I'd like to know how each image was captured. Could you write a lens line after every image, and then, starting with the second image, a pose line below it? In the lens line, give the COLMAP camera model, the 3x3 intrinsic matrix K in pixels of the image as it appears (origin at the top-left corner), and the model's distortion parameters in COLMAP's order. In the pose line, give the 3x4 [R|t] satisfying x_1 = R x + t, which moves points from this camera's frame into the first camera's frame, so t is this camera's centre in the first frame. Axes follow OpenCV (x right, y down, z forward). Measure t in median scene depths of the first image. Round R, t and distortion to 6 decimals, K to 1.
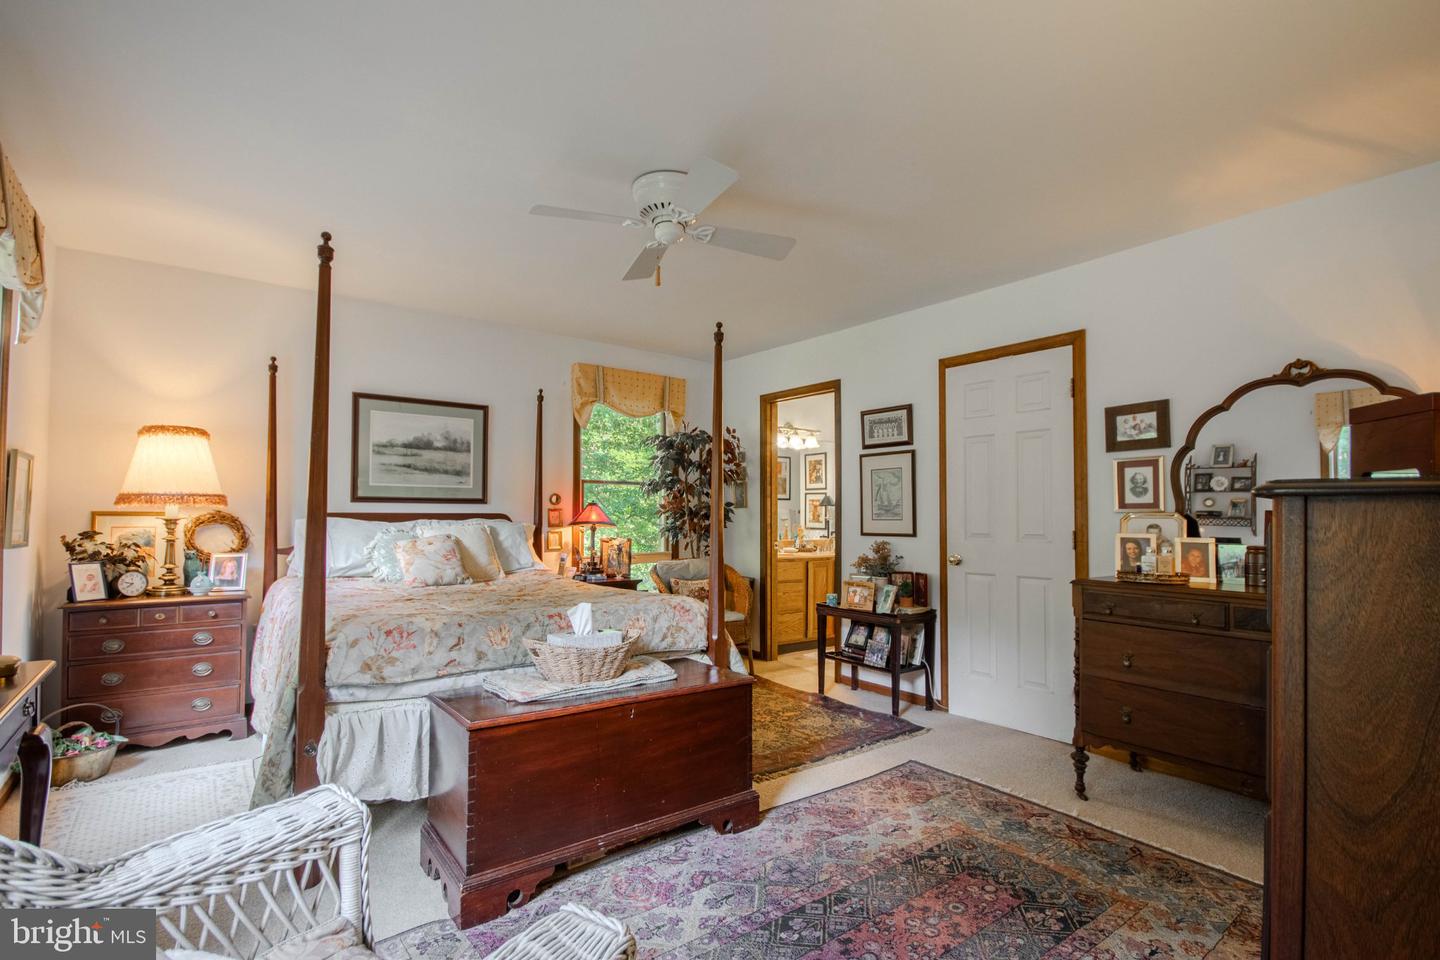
lens RADIAL K [[664.6, 0, 719.9], [0, 664.6, 501.4], [0, 0, 1]] dist [0.018368, -0.015017]
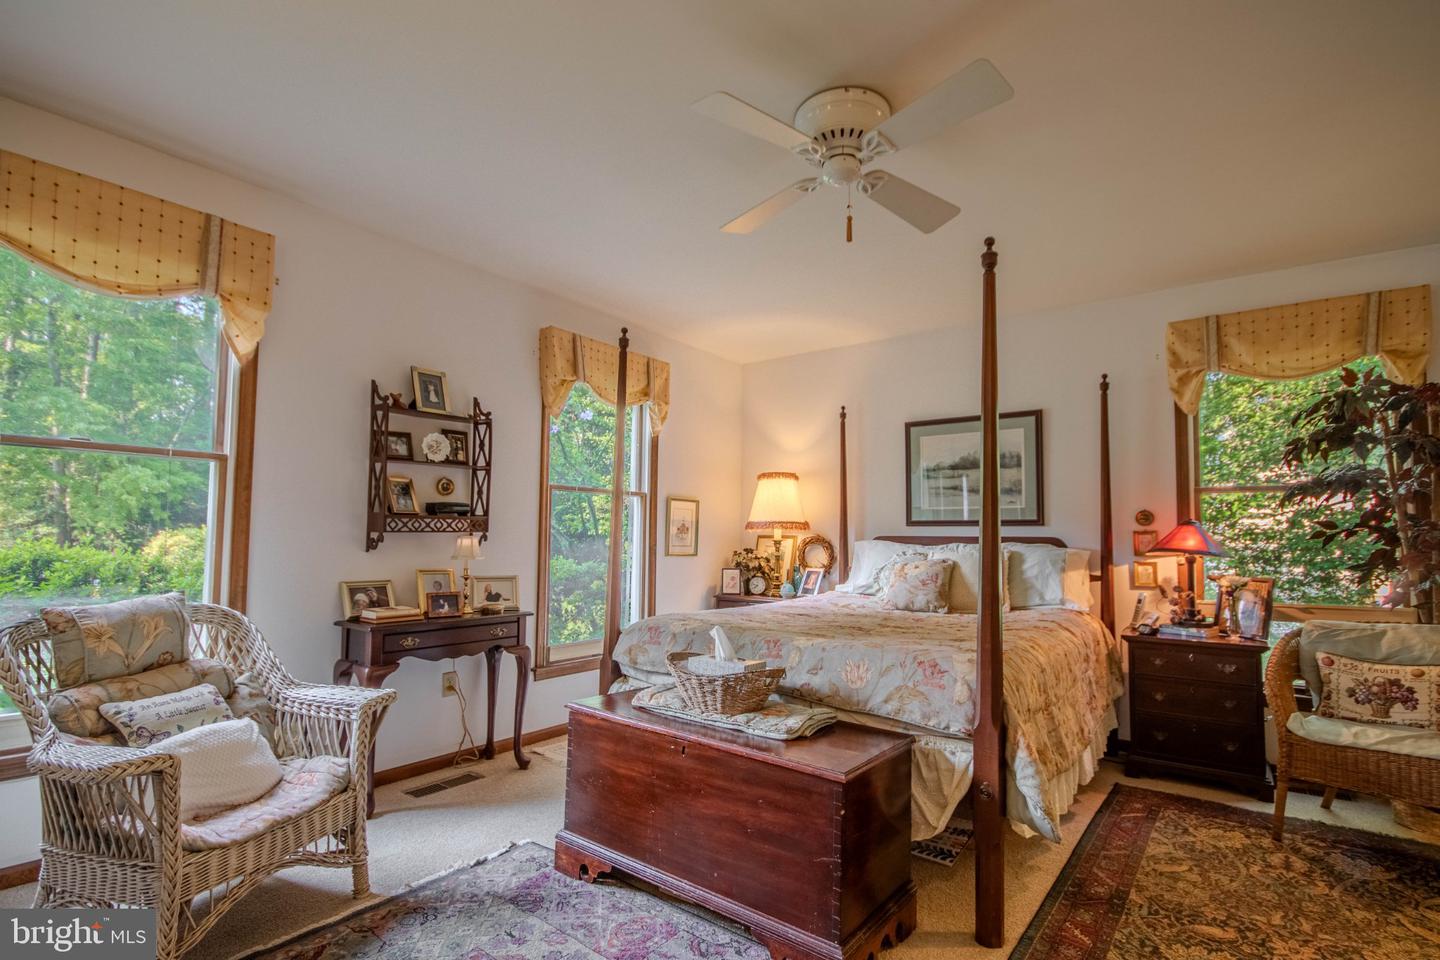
lens RADIAL K [[683.1, 0, 722.9], [0, 683.1, 510.3], [0, 0, 1]] dist [-0.004093, -0.000799]
pose [[0.275446, -0.042589, -0.960373, 0.338722], [0.008966, 0.999088, -0.041735, 0.015212], [0.961275, 0.002885, 0.275577, 0.349883]]
